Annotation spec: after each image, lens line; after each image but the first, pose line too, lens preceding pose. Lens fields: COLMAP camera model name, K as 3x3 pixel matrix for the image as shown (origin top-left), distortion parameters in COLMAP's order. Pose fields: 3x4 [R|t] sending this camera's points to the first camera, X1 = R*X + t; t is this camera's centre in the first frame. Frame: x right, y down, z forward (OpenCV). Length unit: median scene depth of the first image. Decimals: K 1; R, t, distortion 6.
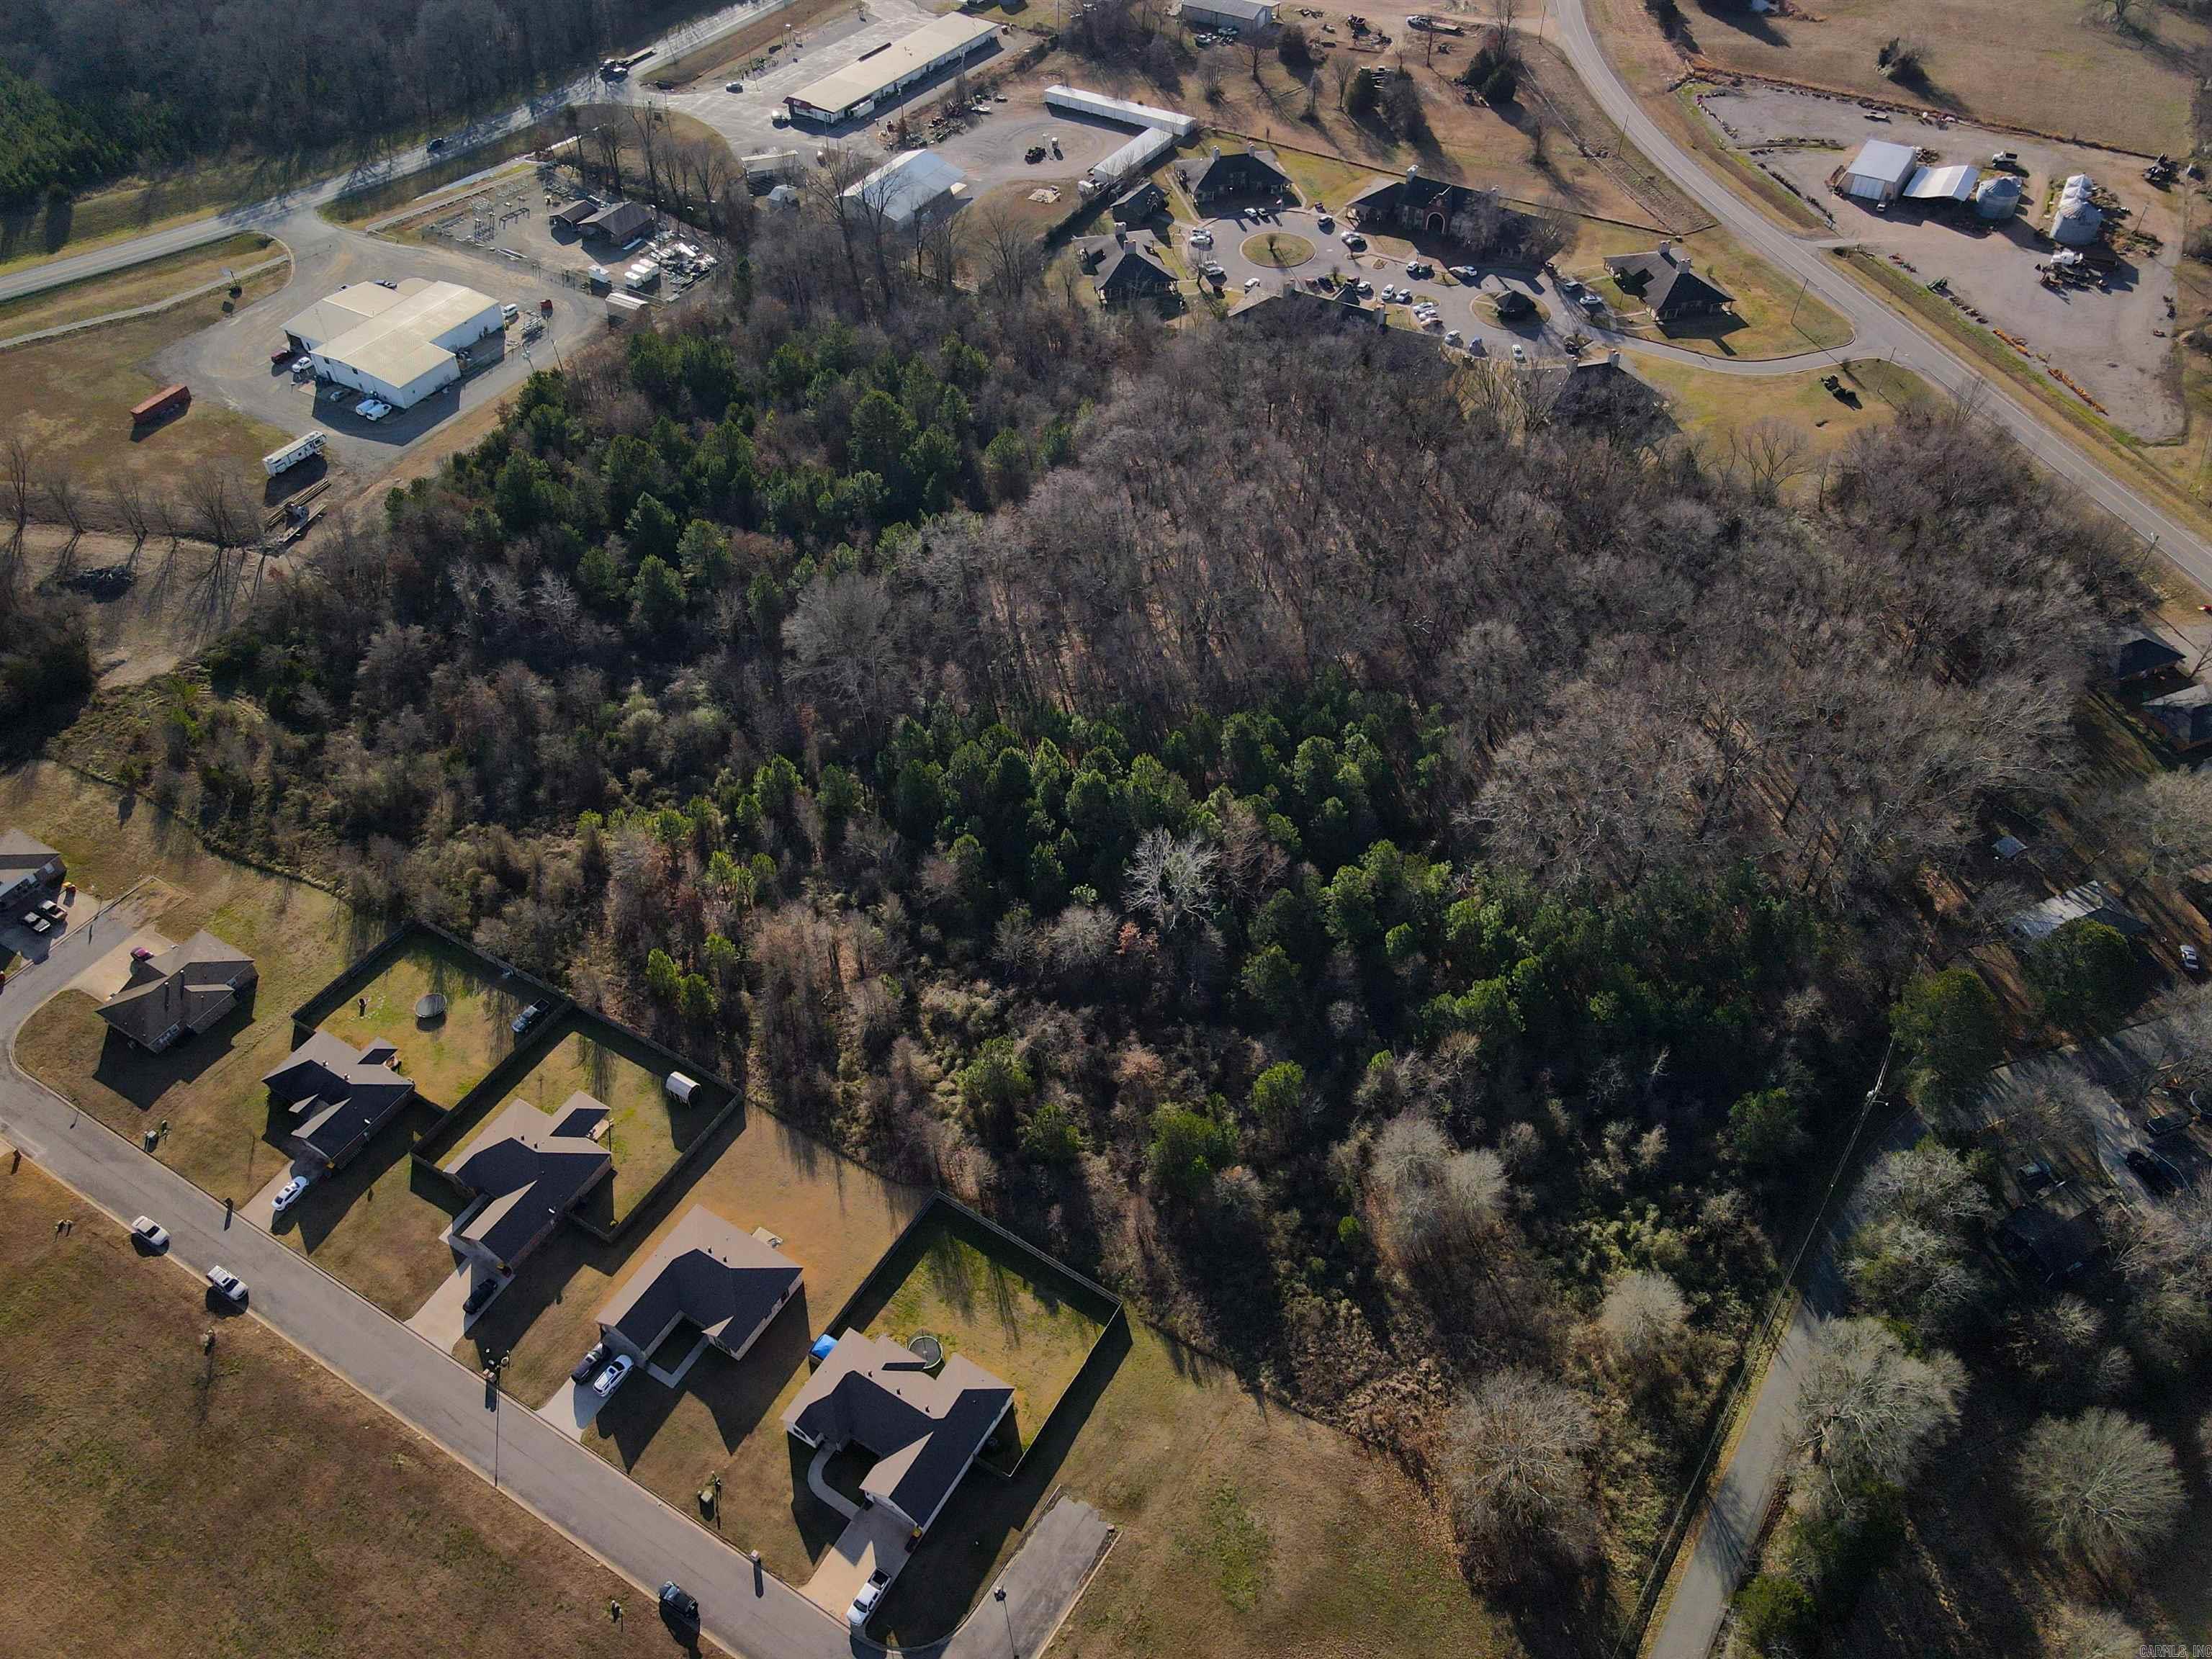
lens RADIAL K [[1595.2, 0, 1089.1], [0, 1595.2, 828.9], [0, 0, 1]] dist [0.027489, -0.011093]
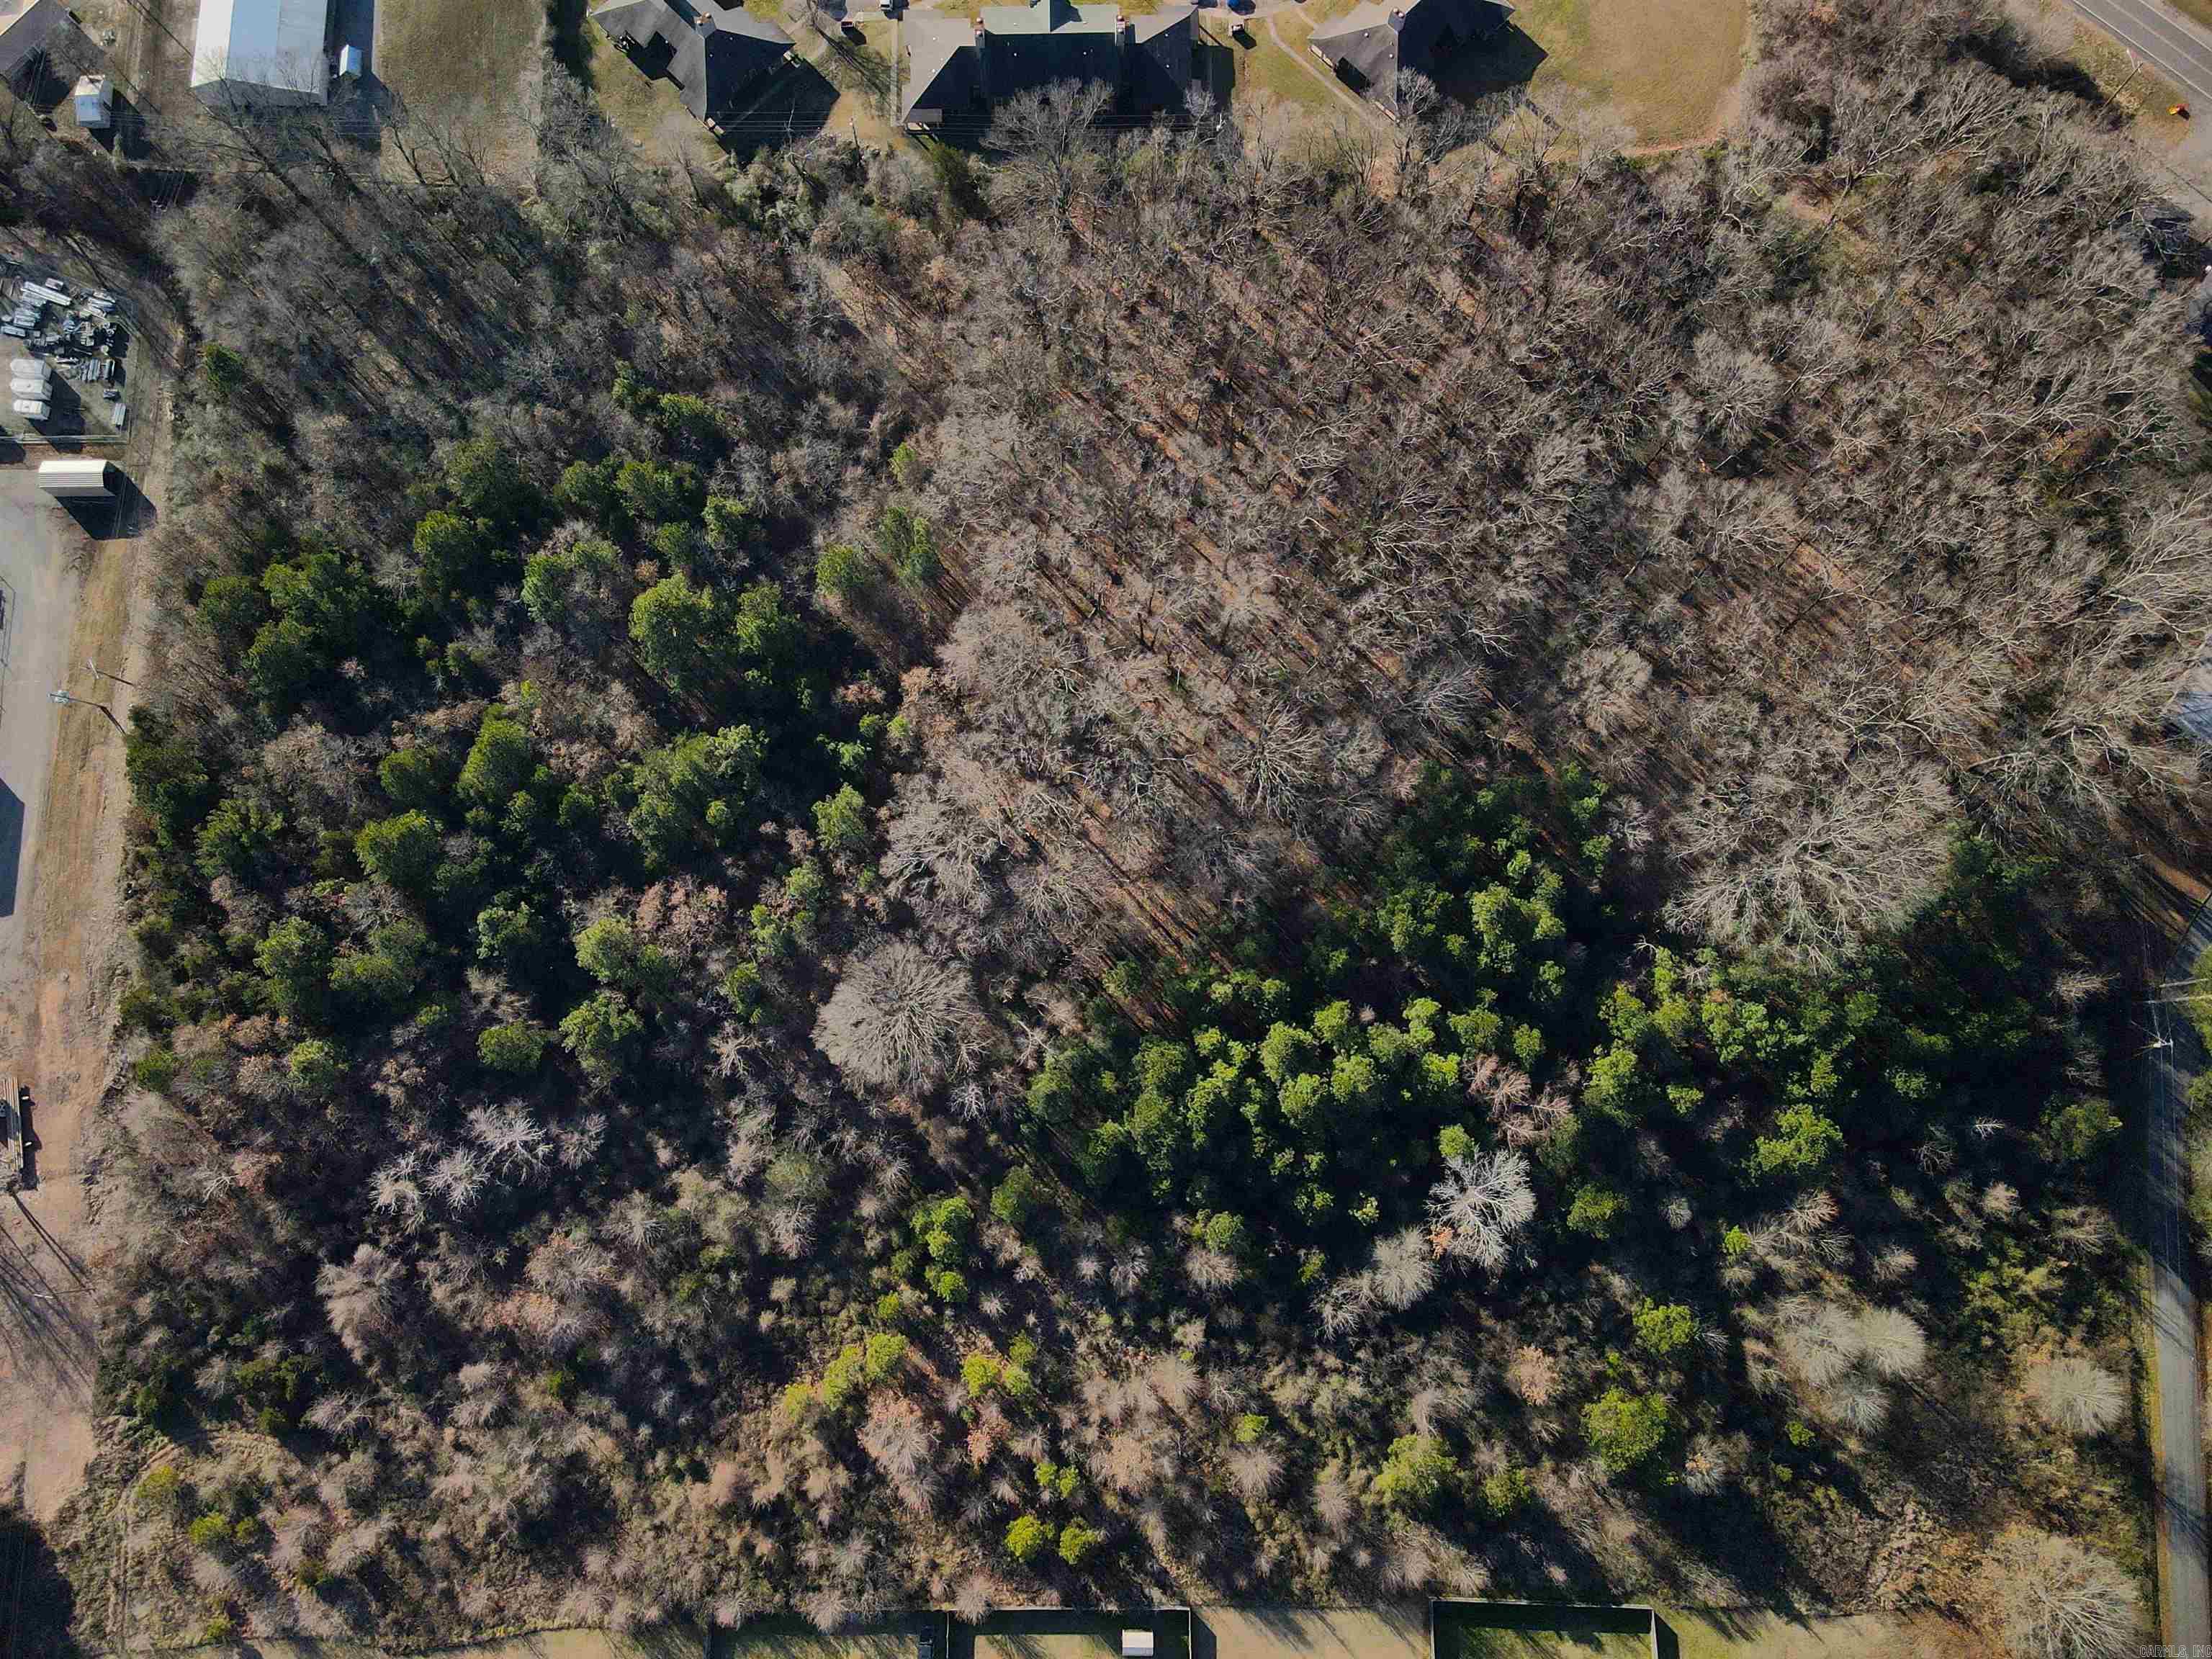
lens RADIAL K [[1595.2, 0, 1089.1], [0, 1595.2, 828.9], [0, 0, 1]] dist [0.027489, -0.011093]
pose [[0.855874, -0.506110, 0.106449, -0.113266], [0.371360, 0.744650, 0.554606, -0.616283], [-0.359959, -0.435142, 0.825276, 0.362207]]
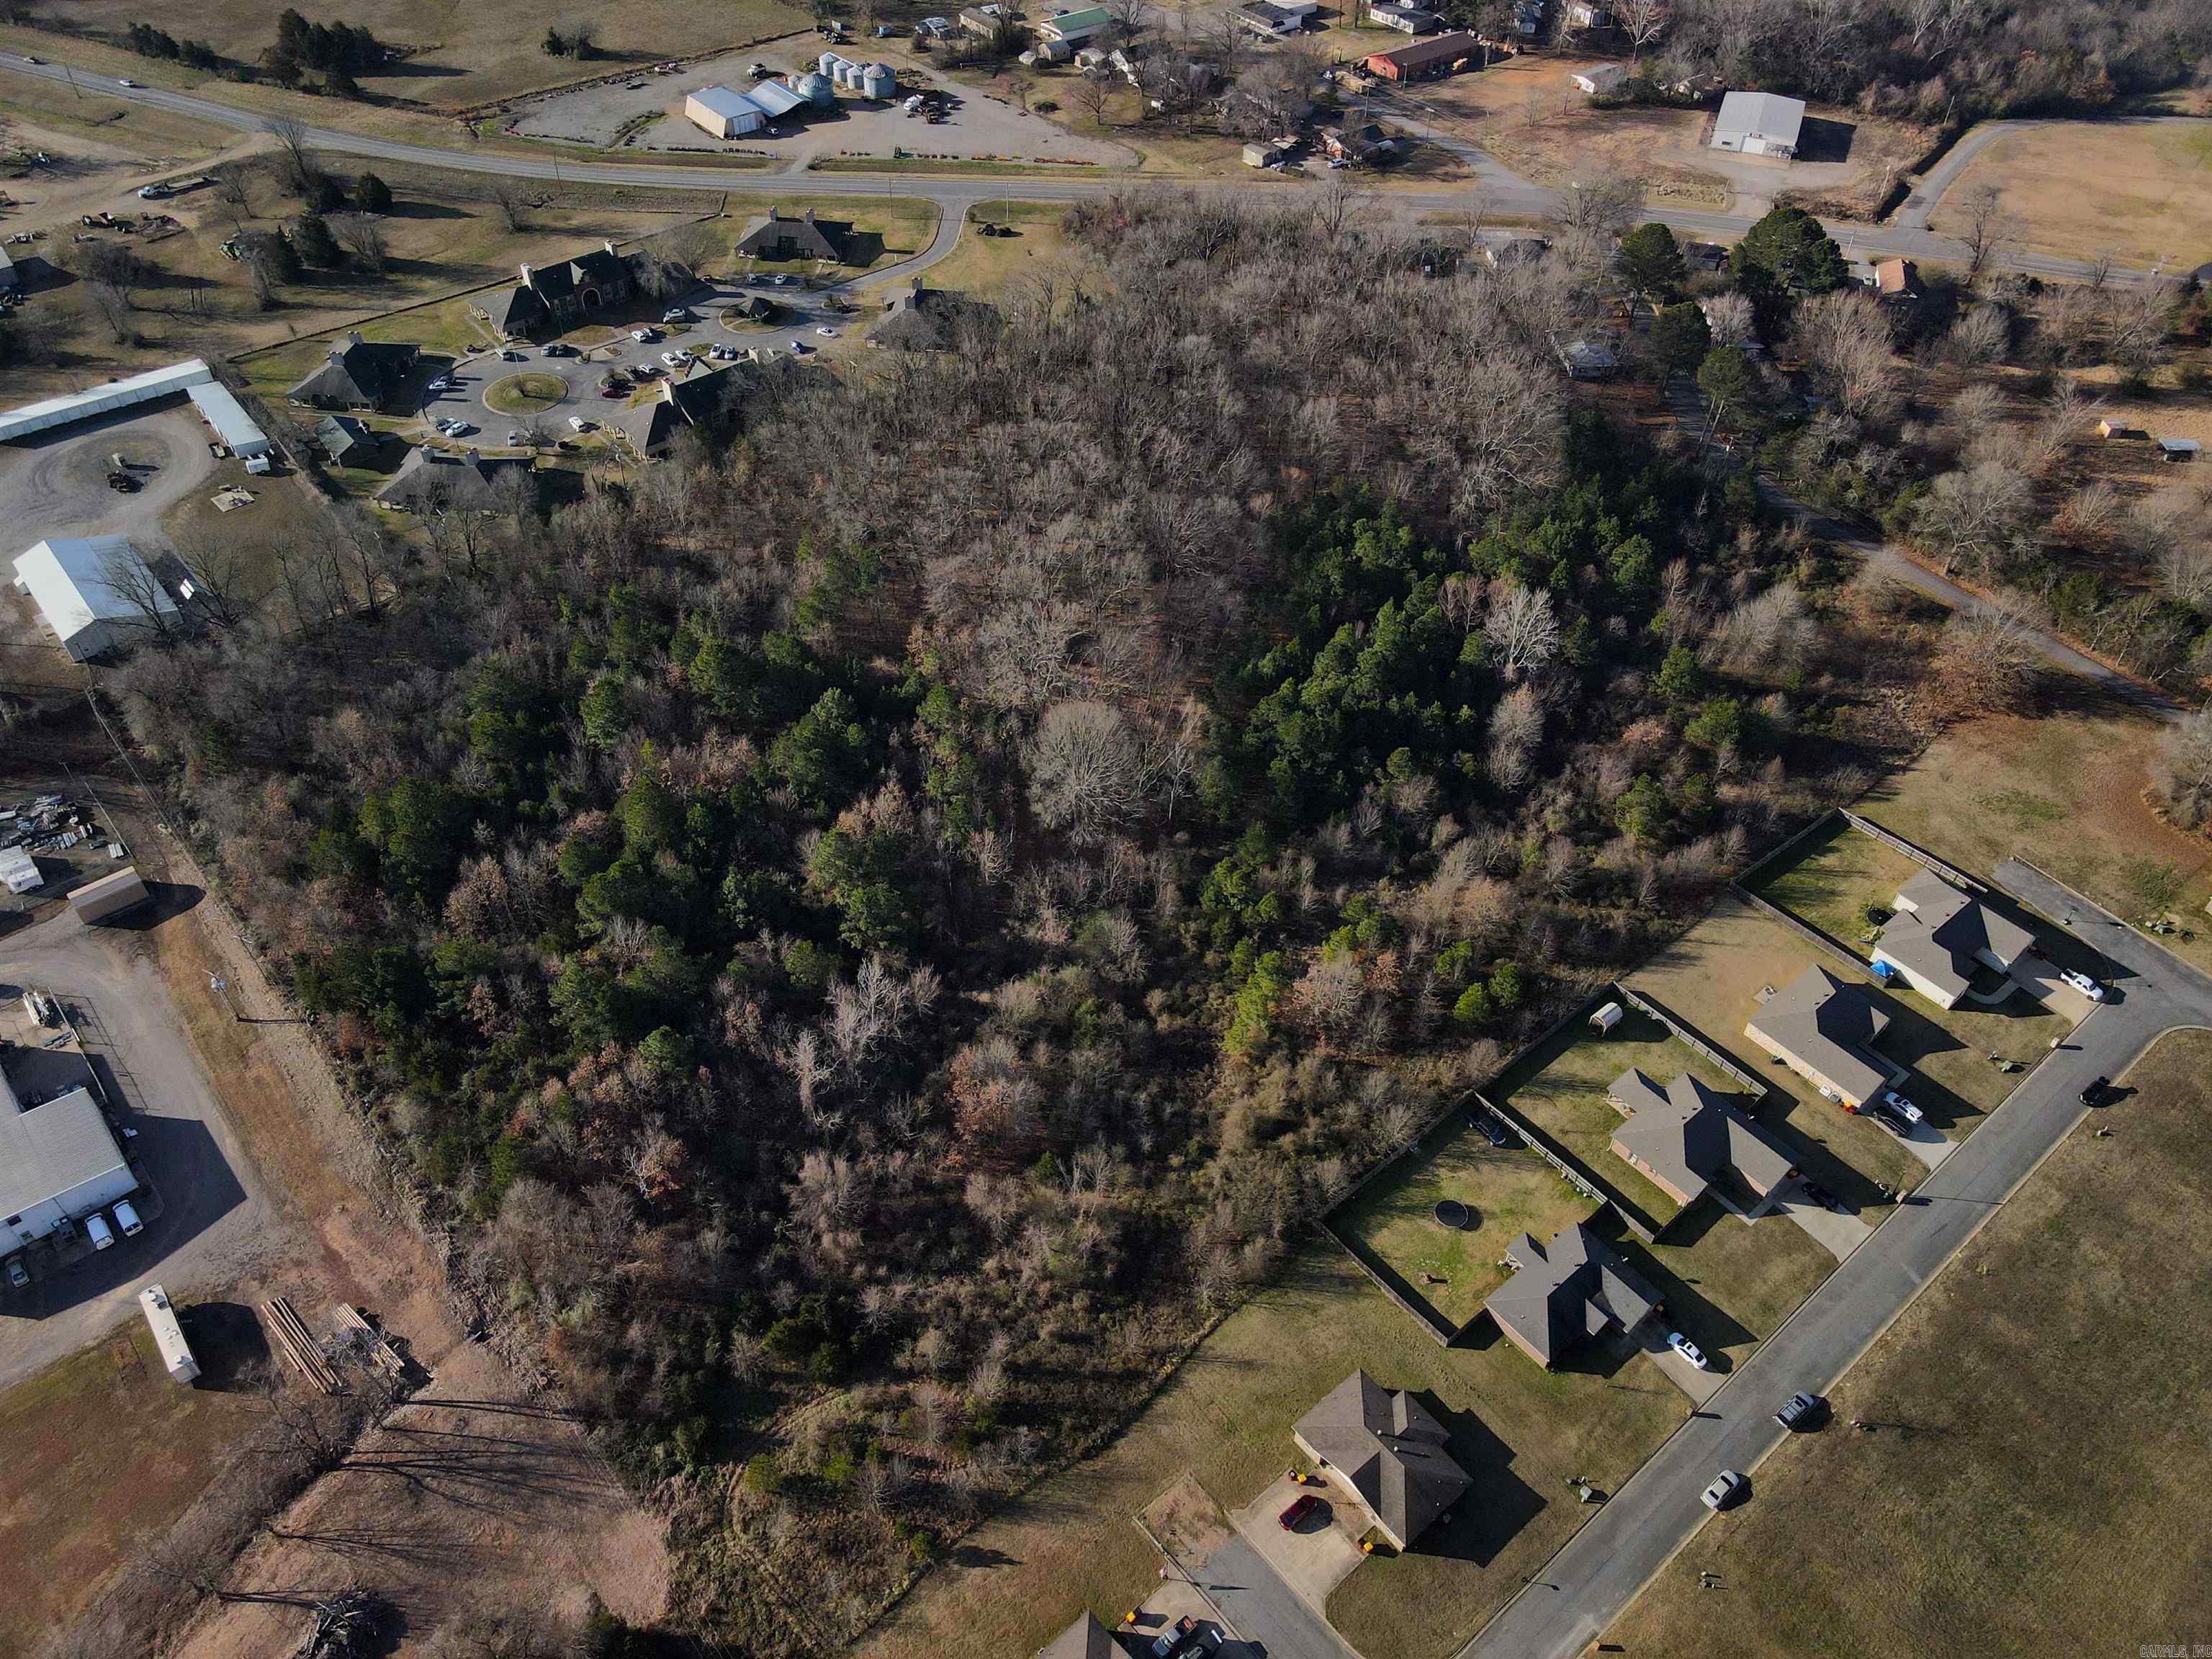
lens RADIAL K [[1595.2, 0, 1089.1], [0, 1595.2, 828.9], [0, 0, 1]] dist [0.027489, -0.011093]
pose [[0.332497, -0.652511, 0.680937, -0.843323], [0.665192, 0.674086, 0.321136, -0.412605], [-0.668555, 0.346177, 0.658176, 0.404655]]
